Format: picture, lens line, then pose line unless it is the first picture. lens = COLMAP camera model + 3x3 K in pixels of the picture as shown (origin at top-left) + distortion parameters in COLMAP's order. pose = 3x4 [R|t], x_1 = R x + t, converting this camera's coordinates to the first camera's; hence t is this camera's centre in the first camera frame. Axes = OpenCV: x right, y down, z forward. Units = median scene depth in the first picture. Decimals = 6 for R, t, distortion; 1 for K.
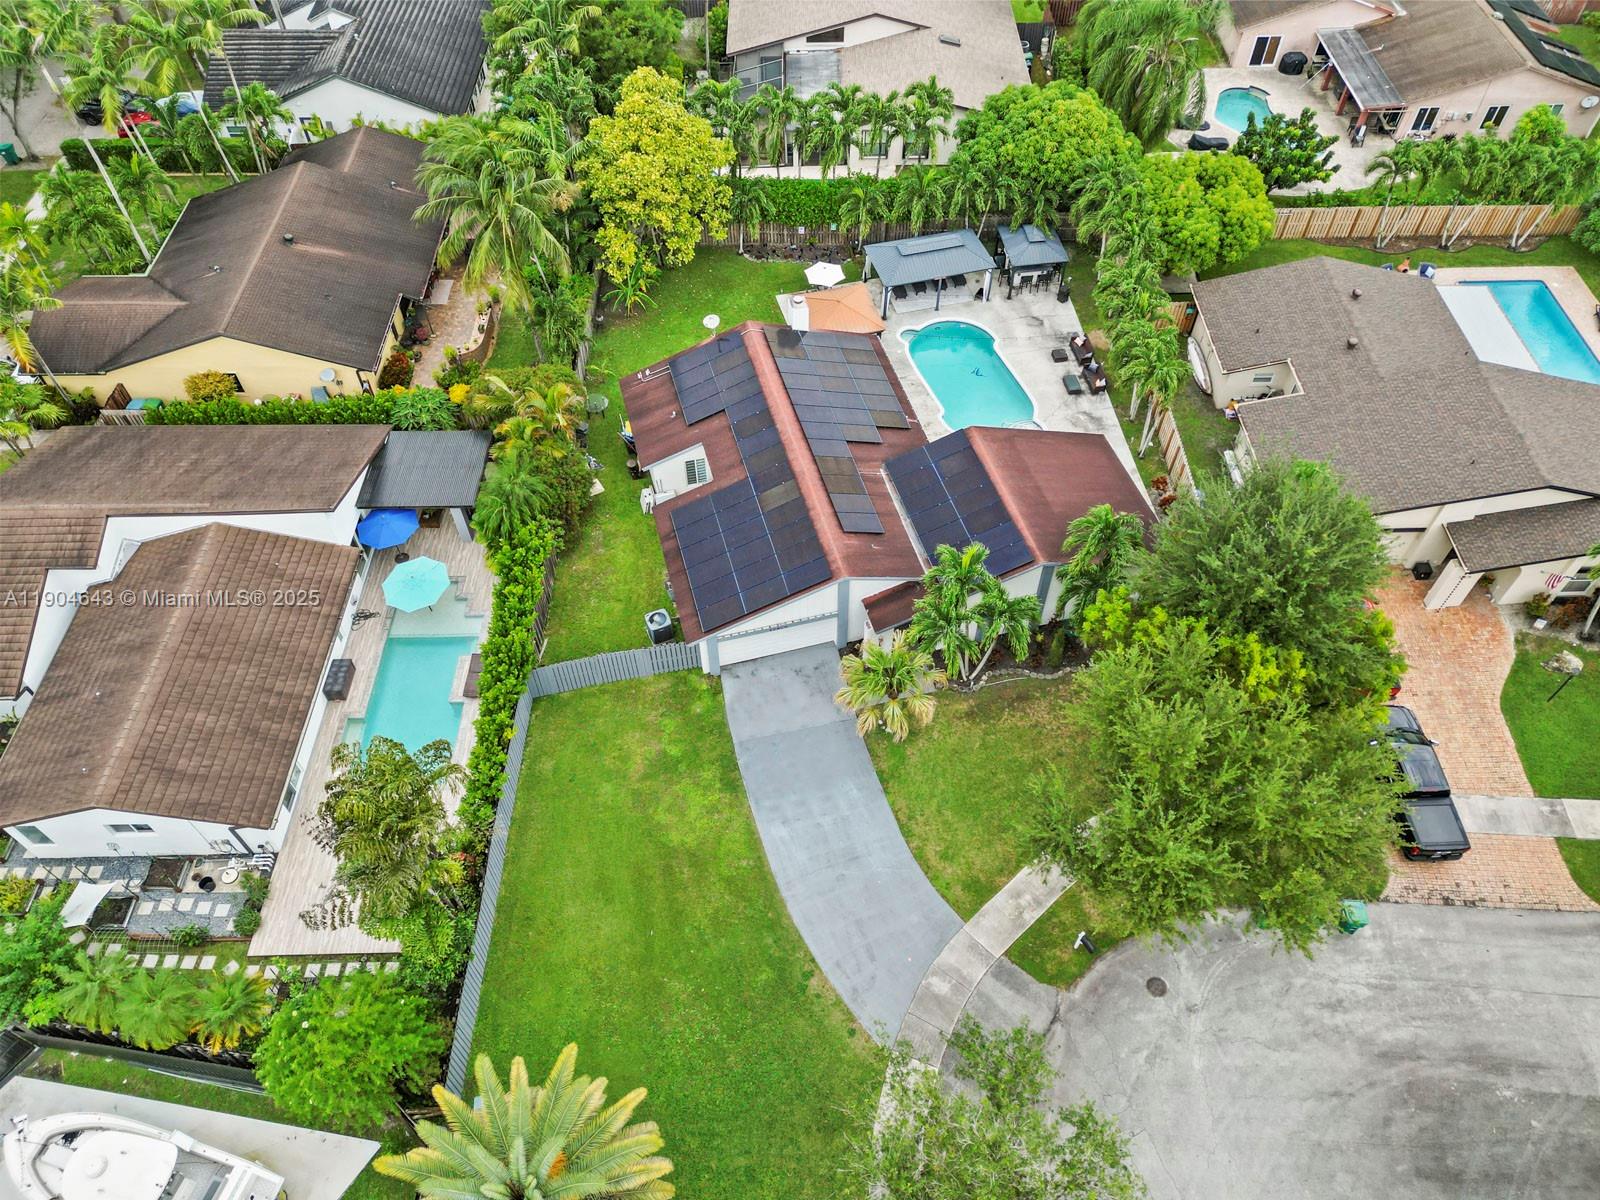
lens RADIAL K [[1124.5, 0, 800.0], [0, 1124.5, 600.0], [0, 0, 1]] dist [0.026573, -0.001703]
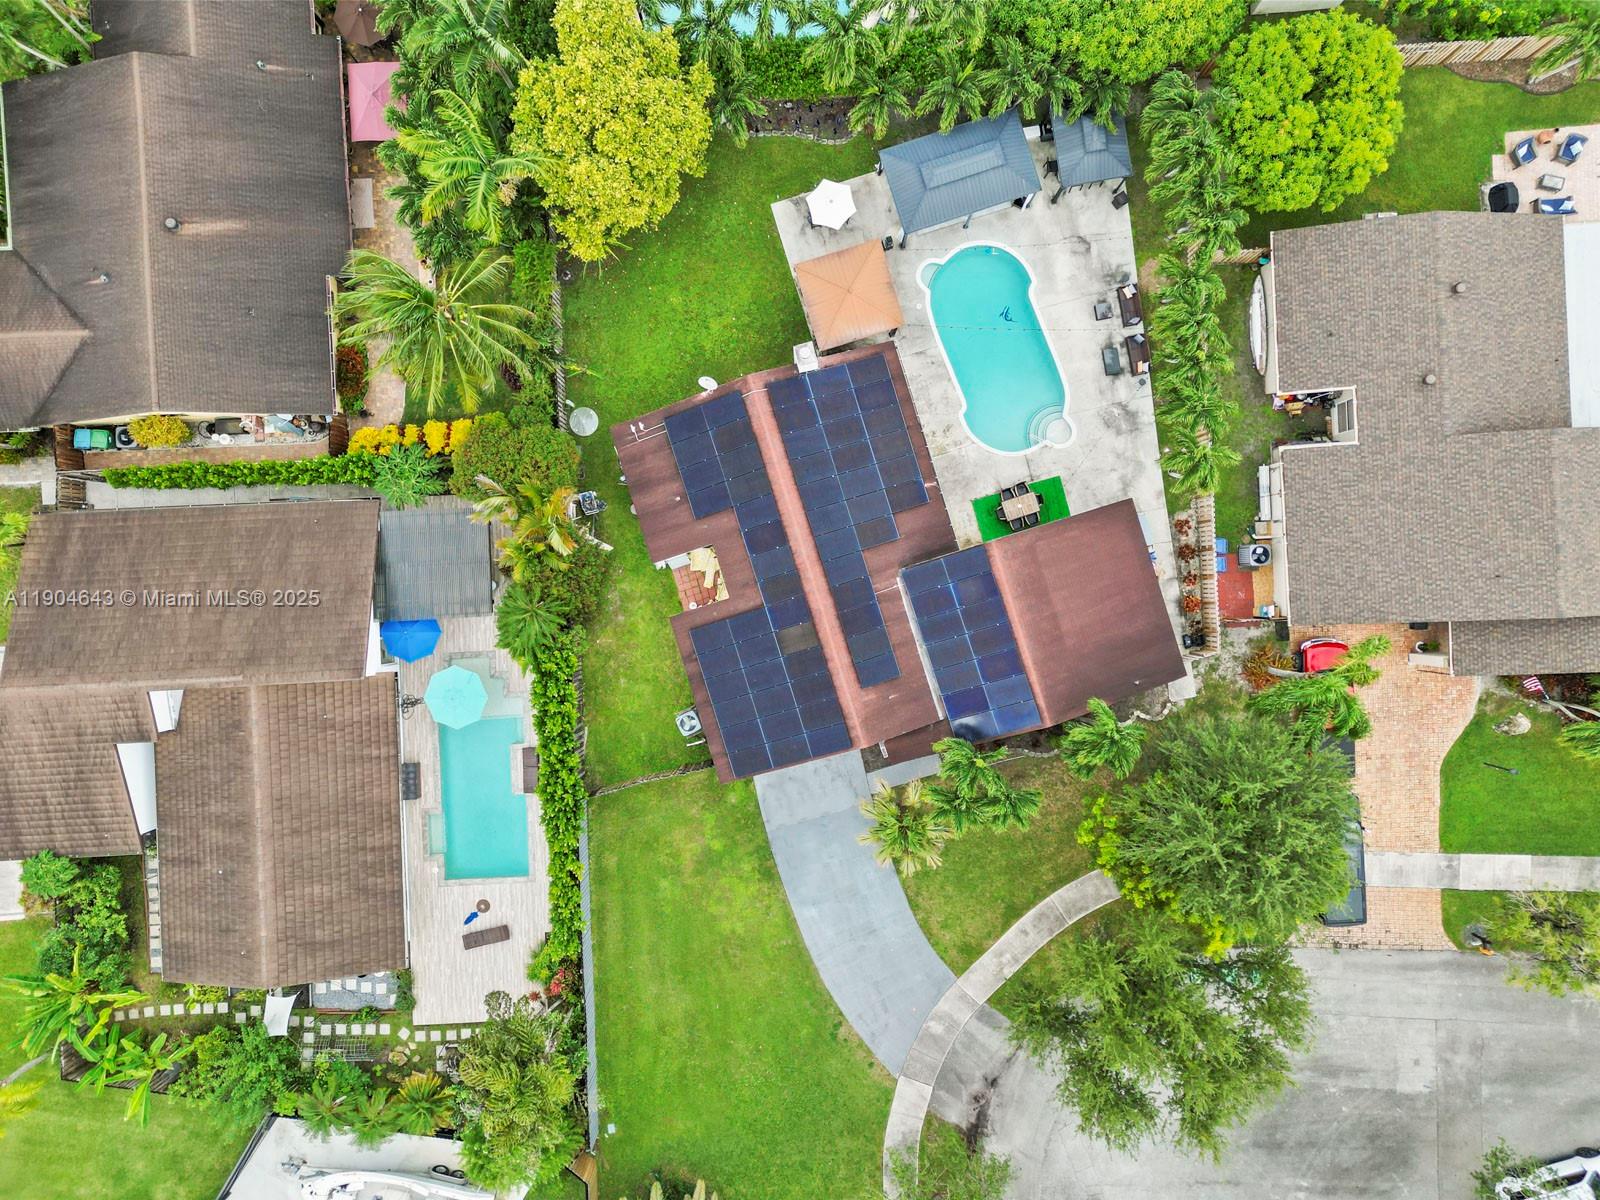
lens RADIAL K [[1124.5, 0, 800.0], [0, 1124.5, 600.0], [0, 0, 1]] dist [0.026573, -0.001703]
pose [[0.999267, -0.038050, -0.004175, -0.011514], [0.032241, 0.777846, 0.627628, -0.814467], [-0.020634, -0.627303, 0.778502, 0.252692]]
